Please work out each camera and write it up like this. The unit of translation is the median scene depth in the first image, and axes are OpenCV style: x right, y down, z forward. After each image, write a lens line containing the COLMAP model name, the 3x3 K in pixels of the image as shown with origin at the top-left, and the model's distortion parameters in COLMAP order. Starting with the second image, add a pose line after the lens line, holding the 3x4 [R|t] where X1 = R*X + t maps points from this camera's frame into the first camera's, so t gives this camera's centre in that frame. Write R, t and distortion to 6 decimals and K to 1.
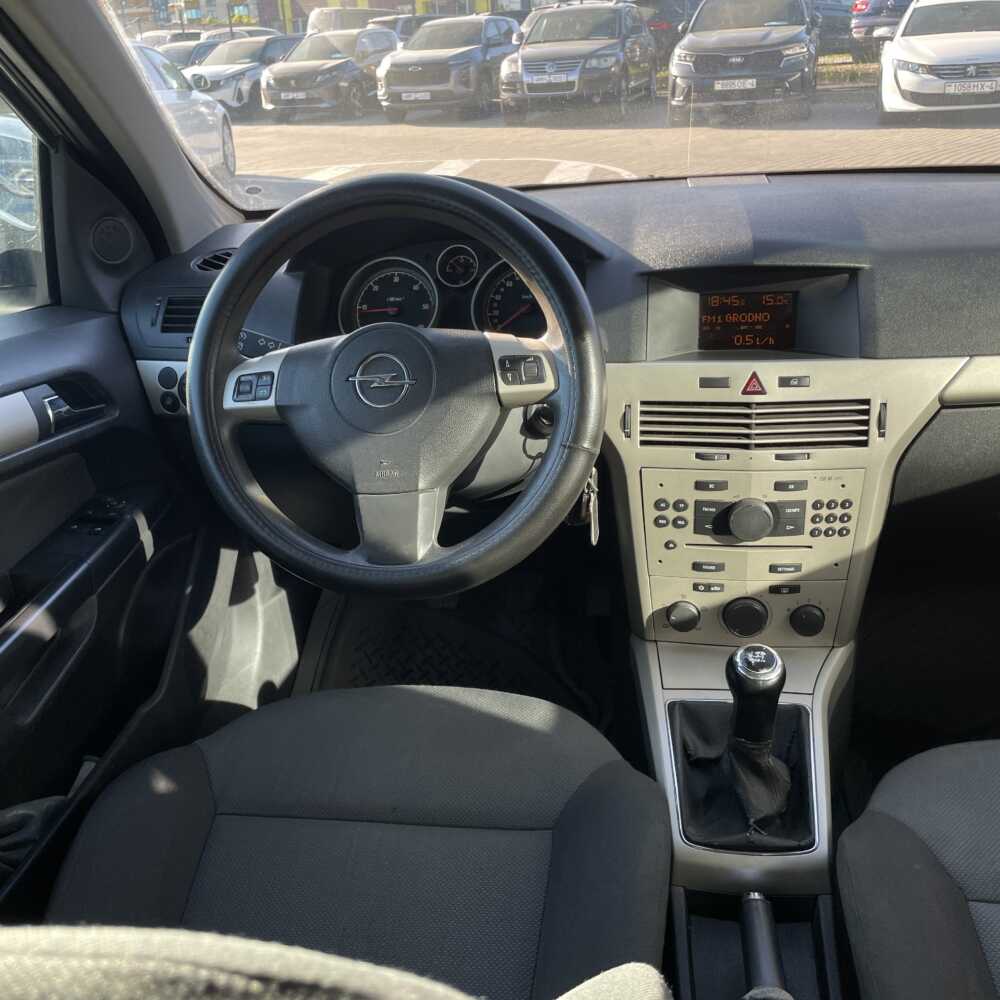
lens RADIAL K [[1044.5, 0, 475.3], [0, 1044.5, 499.4], [0, 0, 1]] dist [0.132211, -0.105089]
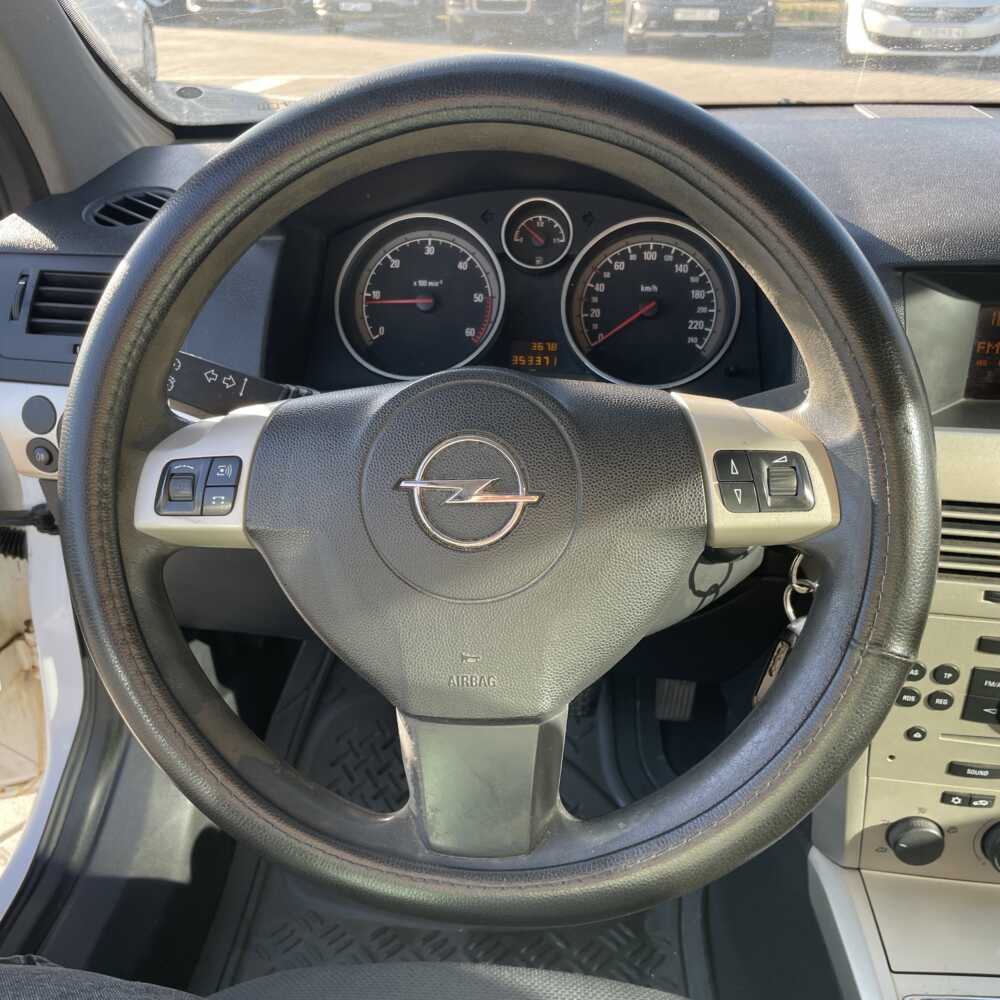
lens RADIAL K [[1040.5, 0, 492.6], [0, 1040.5, 495.4], [0, 0, 1]] dist [0.121355, -0.159512]
pose [[0.996238, 0.016146, 0.085142, -0.093940], [-0.021280, 0.997987, 0.059742, -0.110748], [-0.084006, -0.061329, 0.994576, 0.406489]]
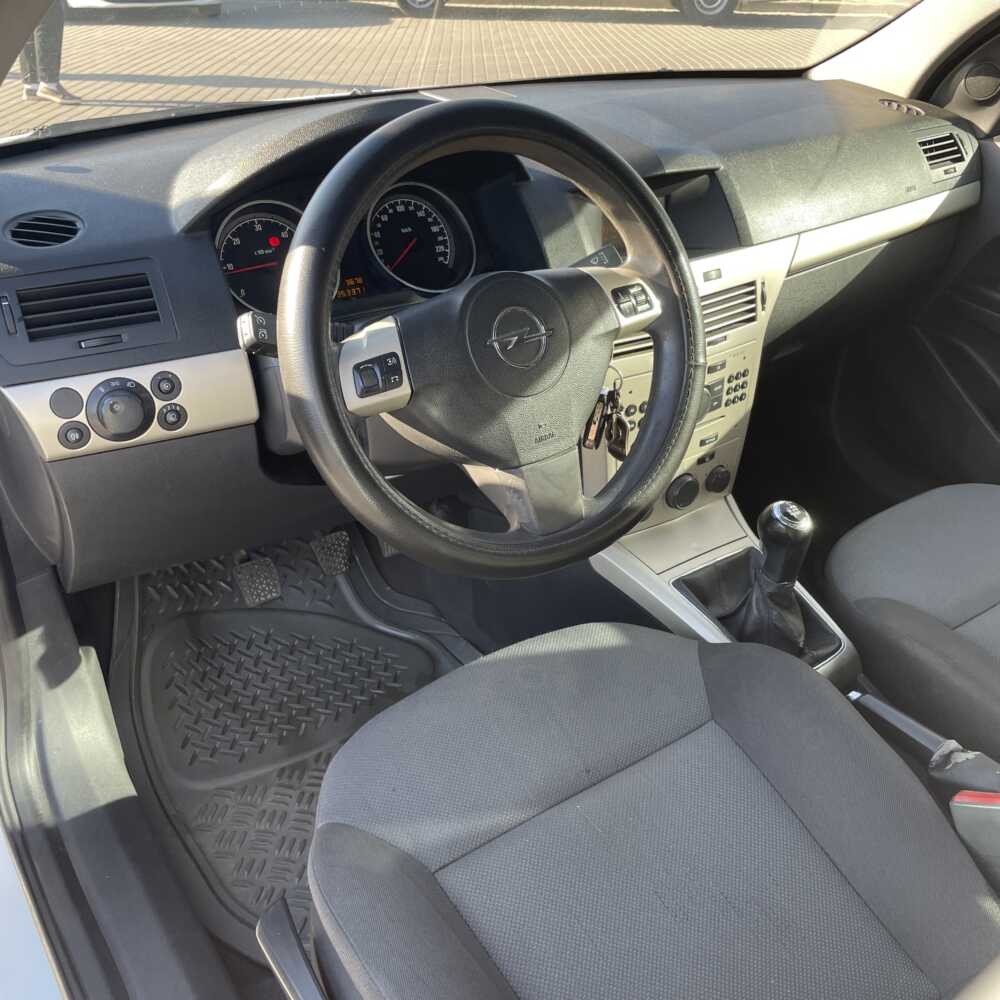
lens RADIAL K [[1072.9, 0, 500.0], [0, 1072.9, 500.0], [0, 0, 1]] dist [0.119884, -0.010105]
pose [[0.715394, -0.279663, 0.640313, -0.583444], [0.226892, 0.959725, 0.165673, -0.107750], [-0.660857, 0.026760, 0.750035, 0.248413]]
